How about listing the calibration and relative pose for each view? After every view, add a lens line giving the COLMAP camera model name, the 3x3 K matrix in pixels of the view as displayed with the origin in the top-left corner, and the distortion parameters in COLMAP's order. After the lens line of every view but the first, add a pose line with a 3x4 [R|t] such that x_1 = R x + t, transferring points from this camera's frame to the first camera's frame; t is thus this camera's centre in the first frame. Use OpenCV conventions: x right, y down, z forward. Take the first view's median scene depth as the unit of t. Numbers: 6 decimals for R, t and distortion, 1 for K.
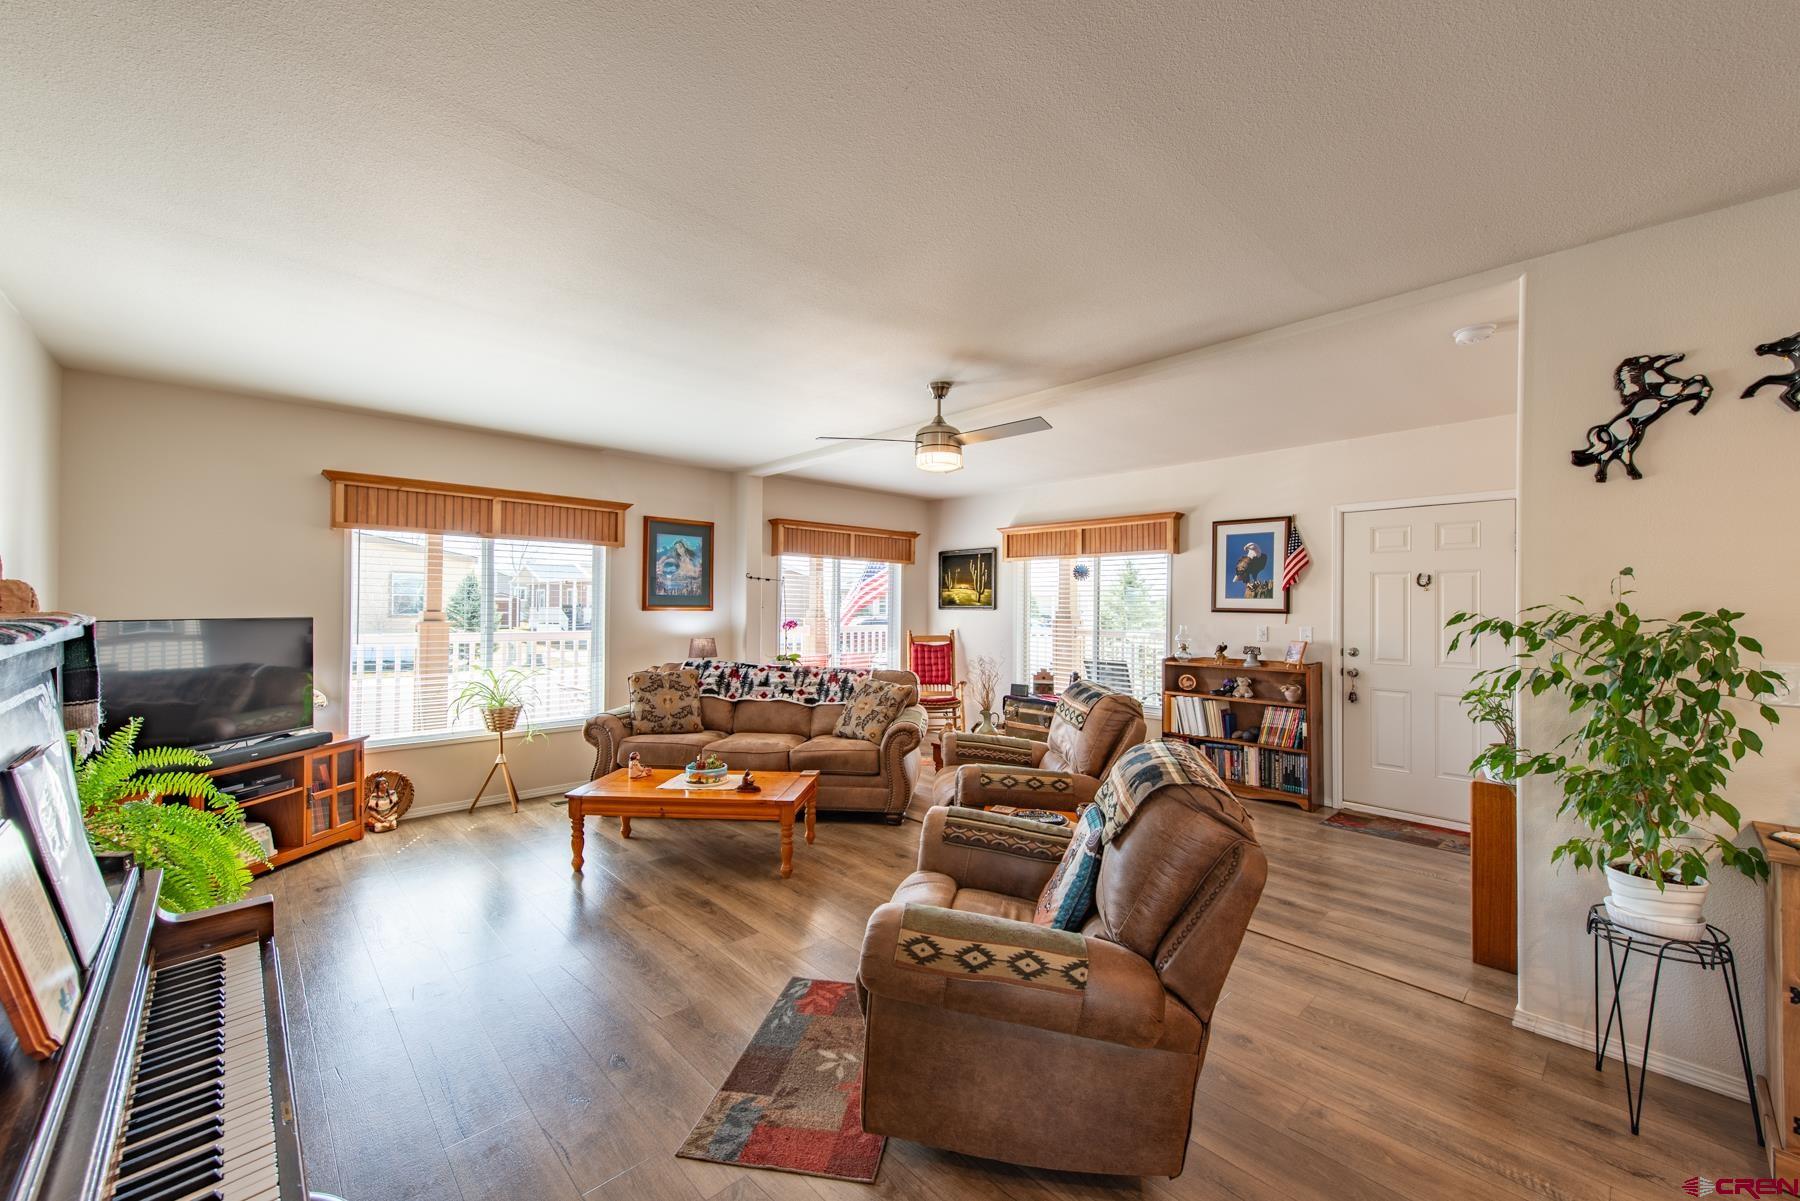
lens RADIAL K [[700.7, 0, 903.3], [0, 700.7, 603.9], [0, 0, 1]] dist [0.011233, -0.002353]
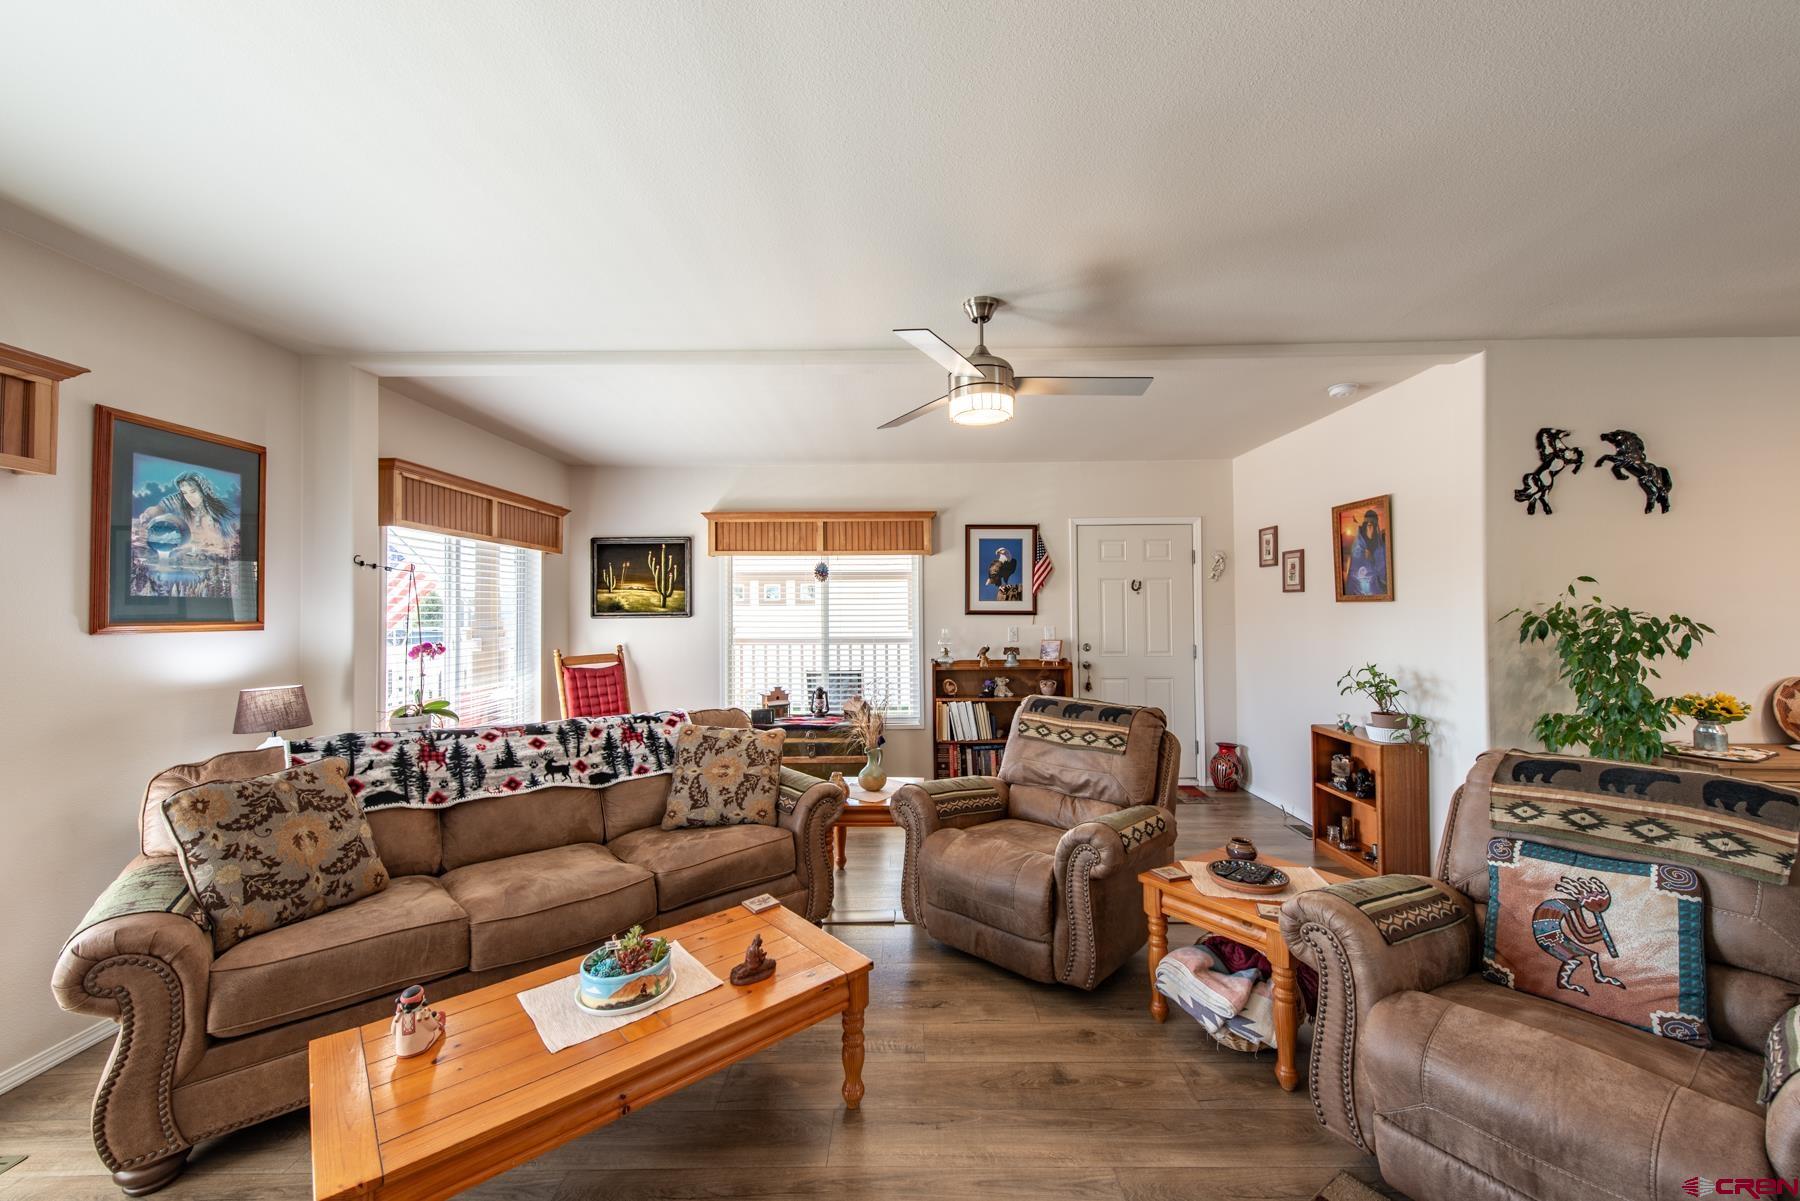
lens RADIAL K [[700.7, 0, 902.2], [0, 700.7, 602.0], [0, 0, 1]] dist [0.011233, -0.002353]
pose [[0.691597, -0.003605, 0.722274, -0.368343], [0.010109, 0.999938, -0.004689, -0.002909], [-0.722213, 0.010545, 0.691591, 0.399820]]
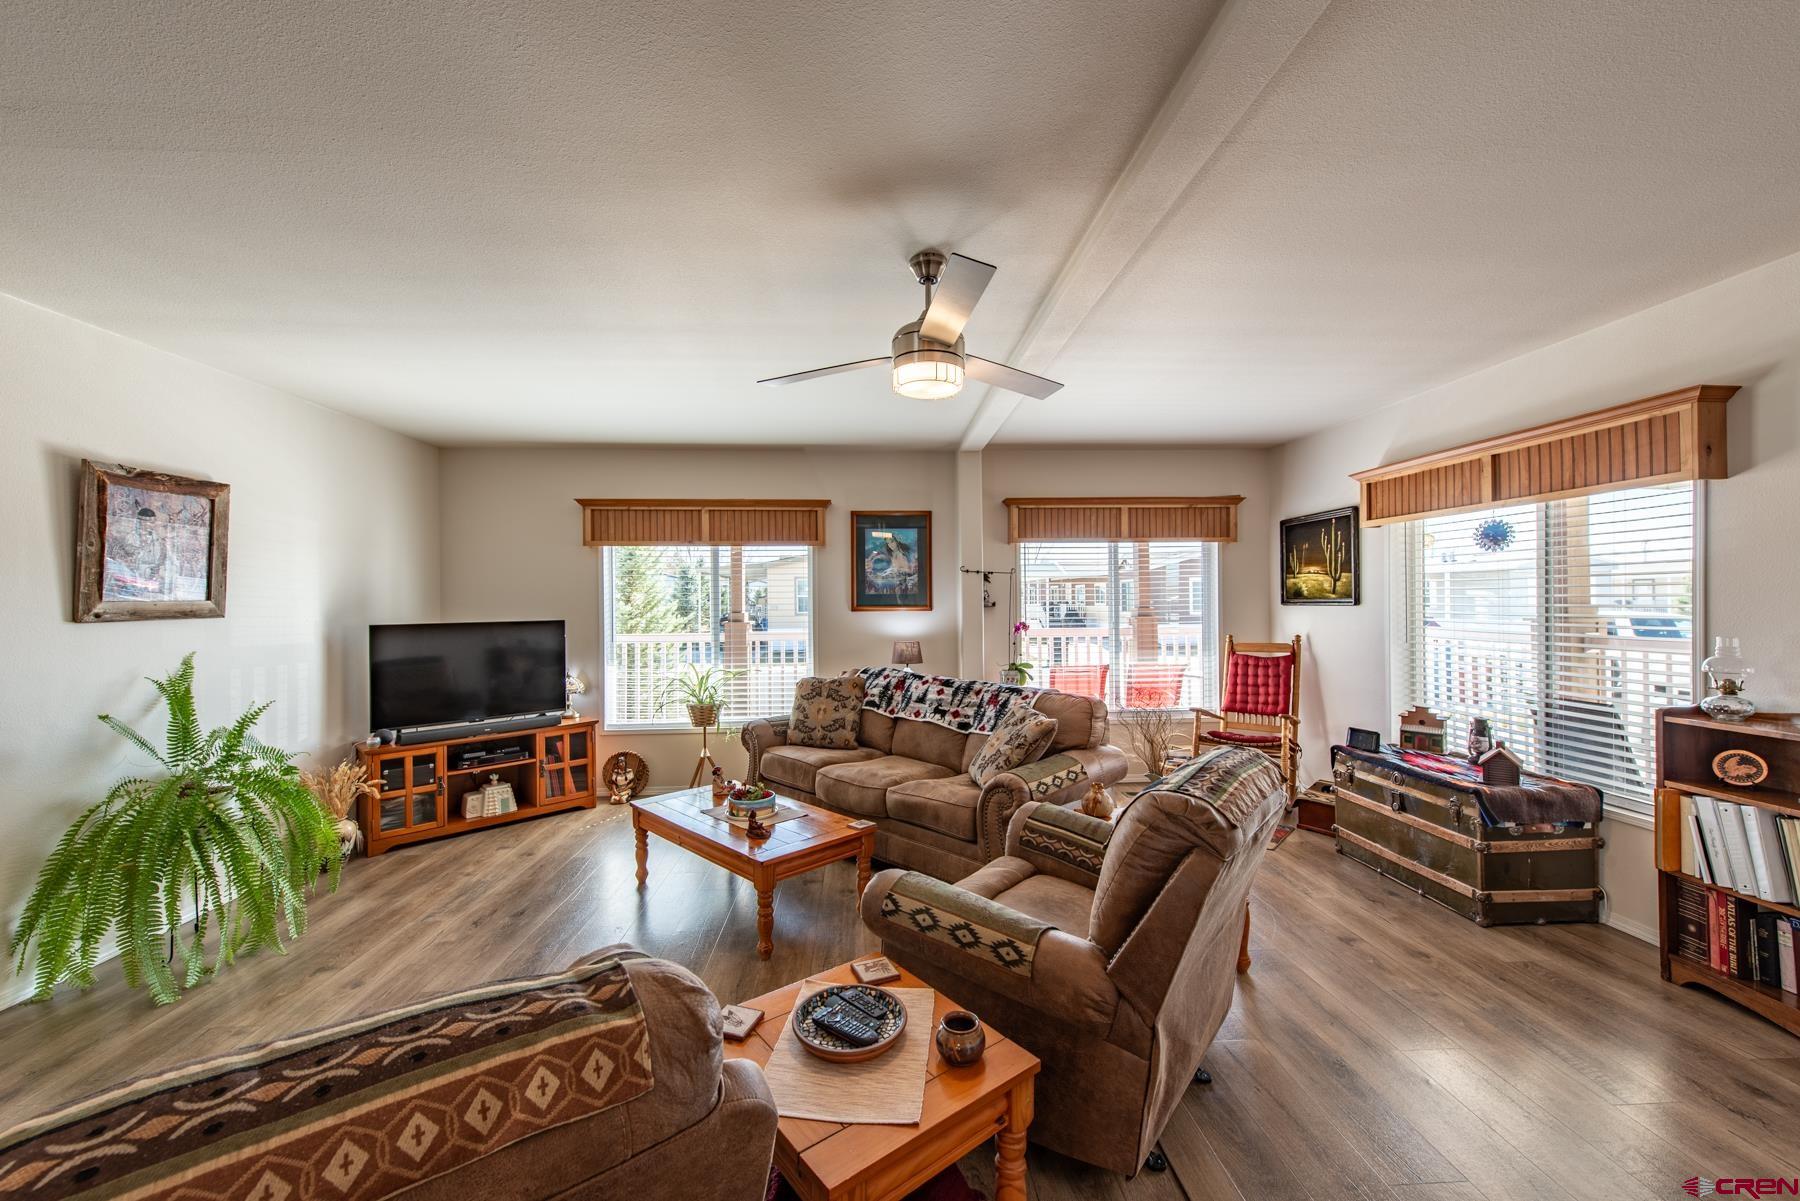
lens RADIAL K [[700.7, 0, 903.4], [0, 700.7, 602.0], [0, 0, 1]] dist [0.011233, -0.002353]
pose [[0.762903, -0.014272, -0.646356, 0.313670], [0.017085, 0.999852, -0.001911, -0.000017], [0.646288, -0.009585, 0.763034, 0.349207]]
